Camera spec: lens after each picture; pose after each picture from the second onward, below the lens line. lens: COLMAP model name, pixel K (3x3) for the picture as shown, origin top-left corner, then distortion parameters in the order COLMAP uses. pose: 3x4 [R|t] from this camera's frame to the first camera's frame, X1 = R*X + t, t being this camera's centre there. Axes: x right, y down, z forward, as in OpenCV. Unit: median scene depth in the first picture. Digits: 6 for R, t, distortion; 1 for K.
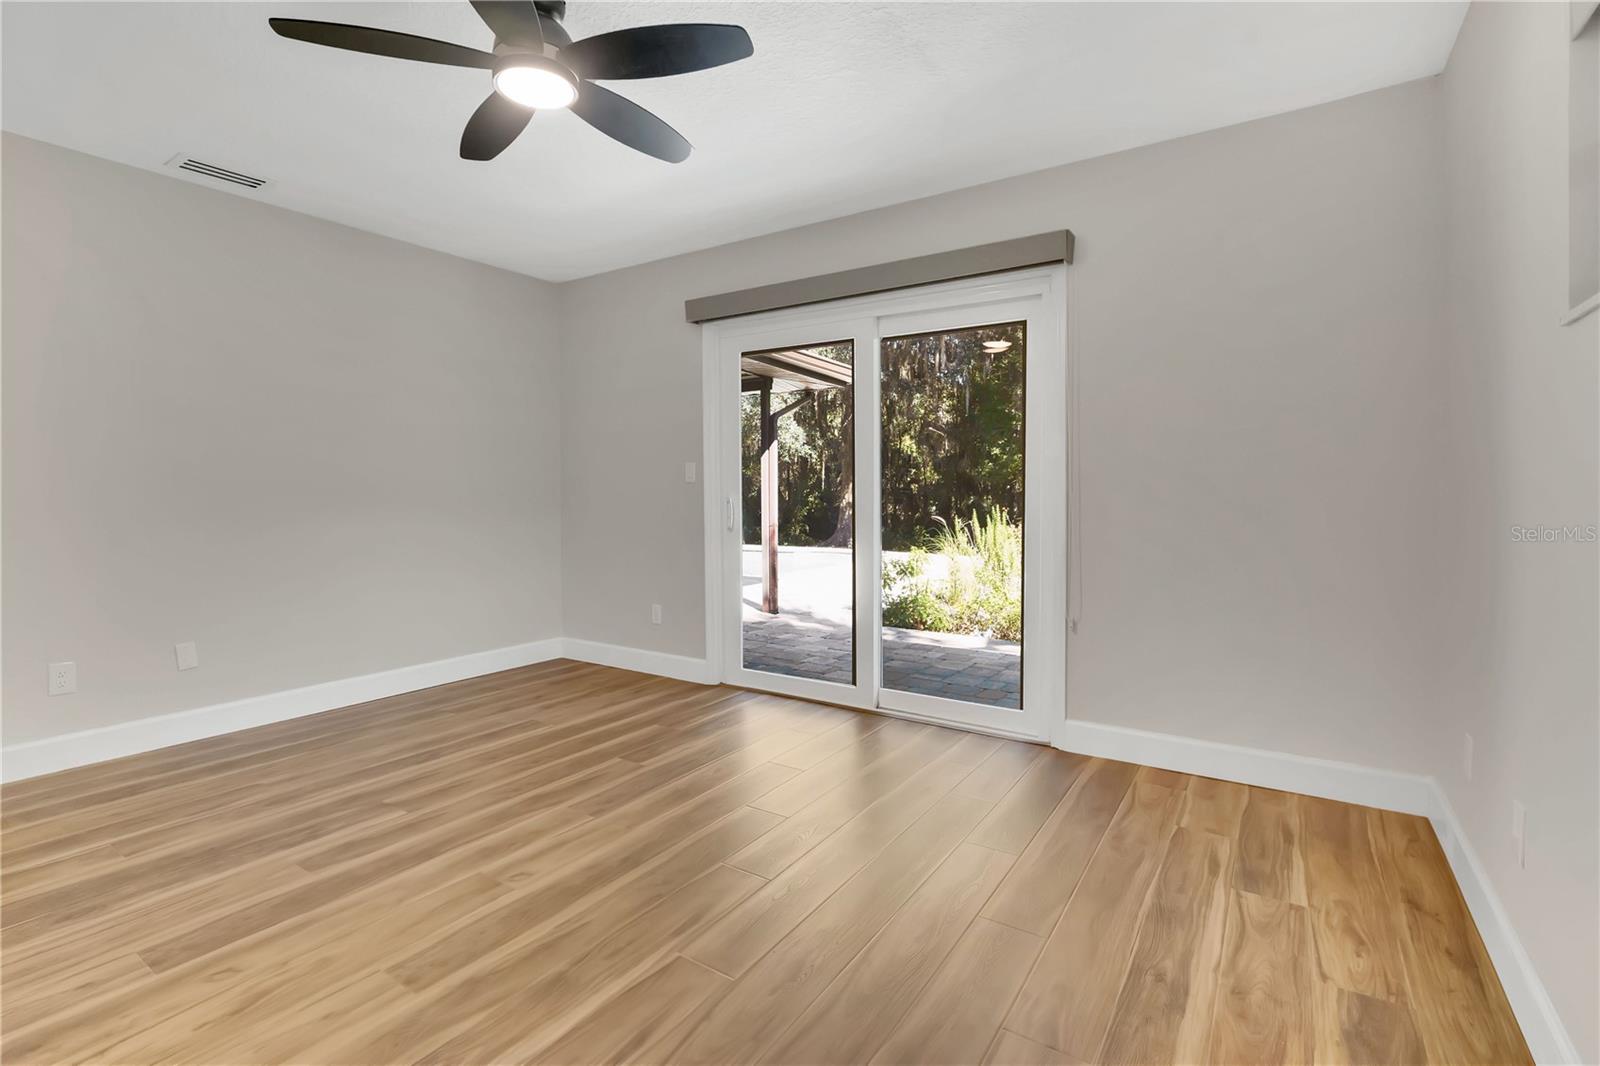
lens RADIAL K [[793.0, 0, 792.4], [0, 793.0, 514.8], [0, 0, 1]] dist [-0.015381, -0.000637]
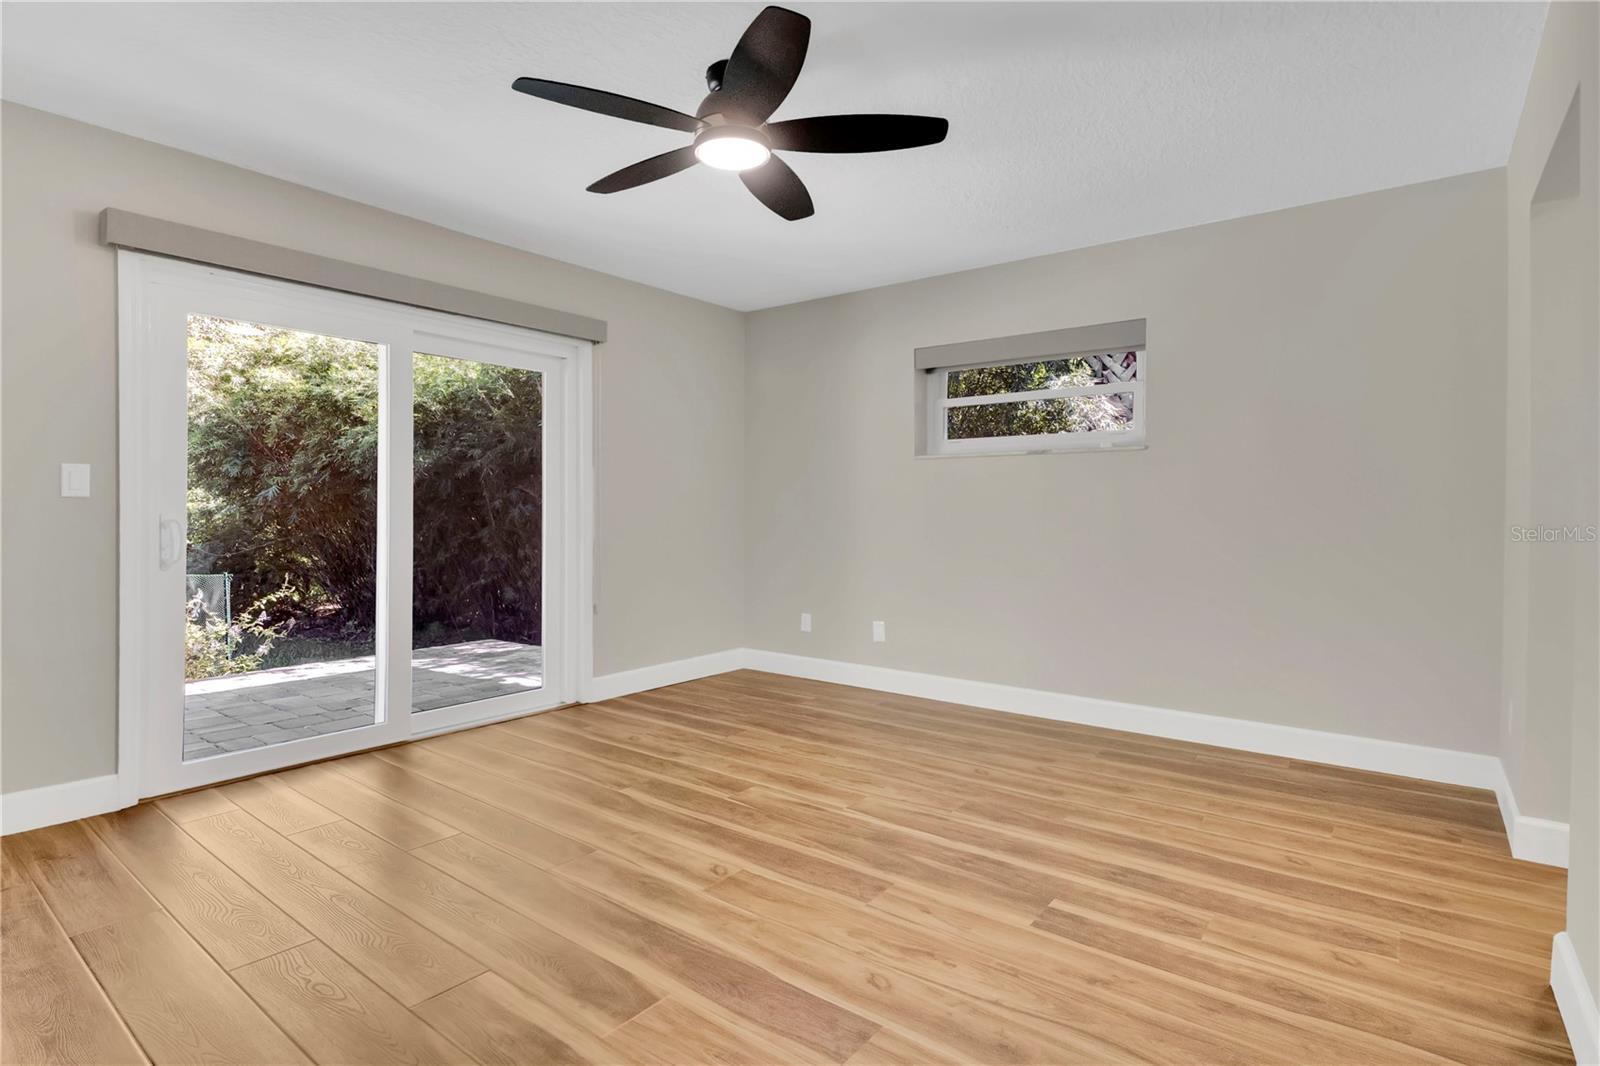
lens RADIAL K [[793.0, 0, 792.4], [0, 793.0, 514.8], [0, 0, 1]] dist [-0.015381, -0.000637]
pose [[0.054860, -0.005926, 0.998476, -1.021507], [0.030104, 0.999538, 0.004279, -0.015928], [-0.998040, 0.029824, 0.055013, 0.603830]]
